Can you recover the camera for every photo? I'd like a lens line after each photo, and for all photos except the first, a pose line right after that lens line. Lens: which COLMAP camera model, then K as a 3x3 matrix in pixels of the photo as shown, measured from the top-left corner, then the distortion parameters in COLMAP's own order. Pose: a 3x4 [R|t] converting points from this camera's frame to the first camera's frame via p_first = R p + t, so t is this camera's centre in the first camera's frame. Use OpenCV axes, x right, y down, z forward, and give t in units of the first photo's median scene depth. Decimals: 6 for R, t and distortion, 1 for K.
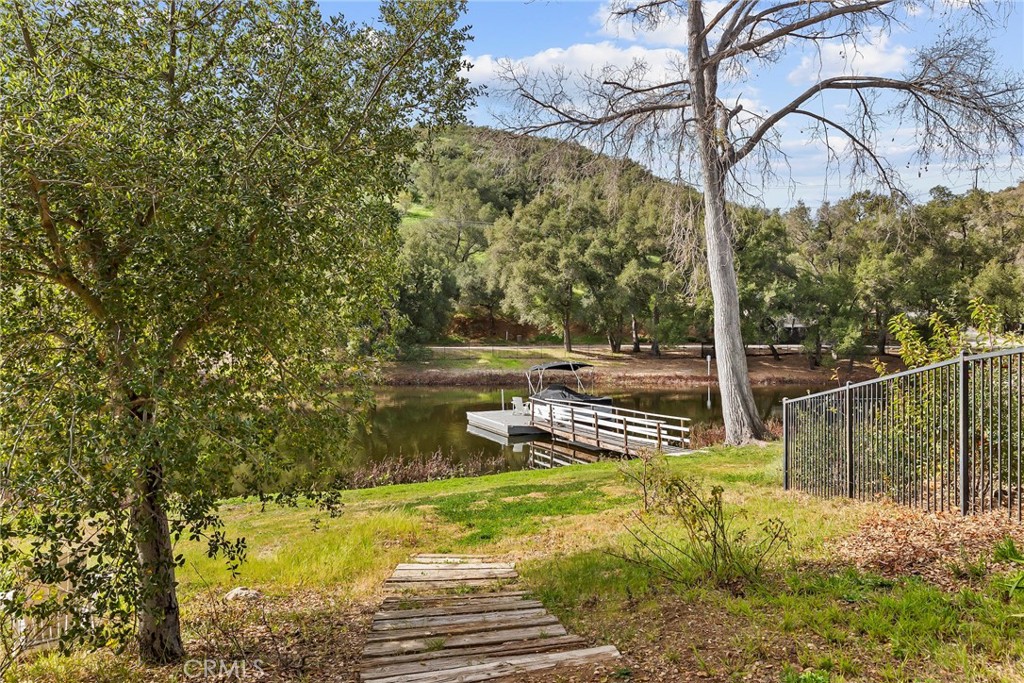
lens RADIAL K [[708.3, 0, 513.0], [0, 708.3, 341.2], [0, 0, 1]] dist [0.000770, 0.000043]
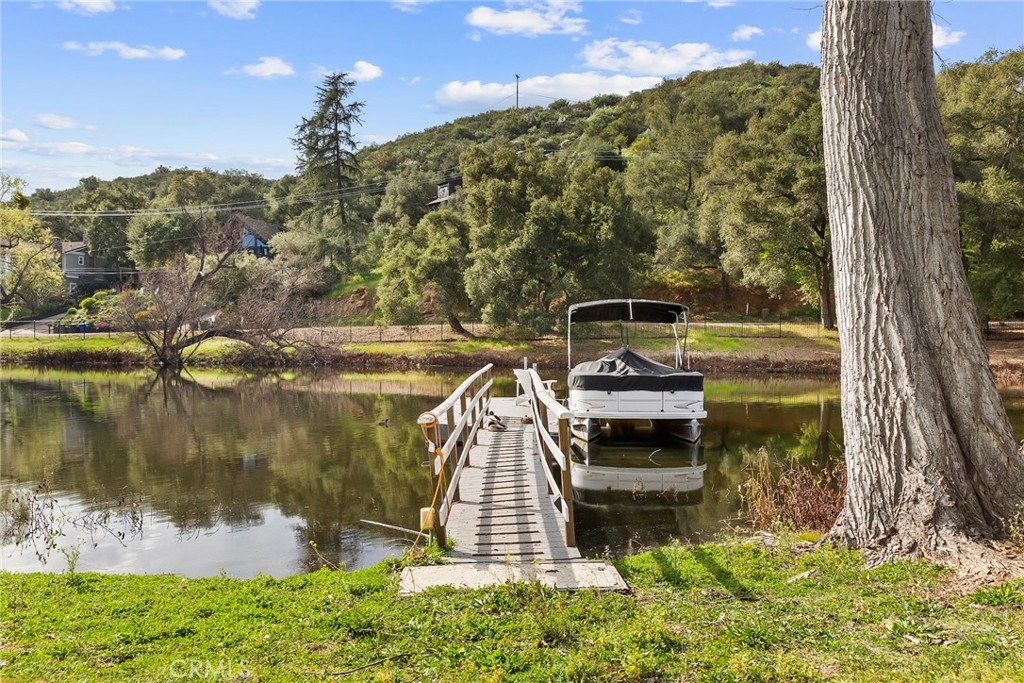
lens RADIAL K [[771.7, 0, 510.7], [0, 771.7, 342.9], [0, 0, 1]] dist [0.005422, 0.000485]
pose [[0.917377, 0.007360, -0.397952, 0.105077], [-0.005366, 0.999967, 0.006124, 0.027972], [0.397983, -0.003482, 0.917386, 0.250465]]
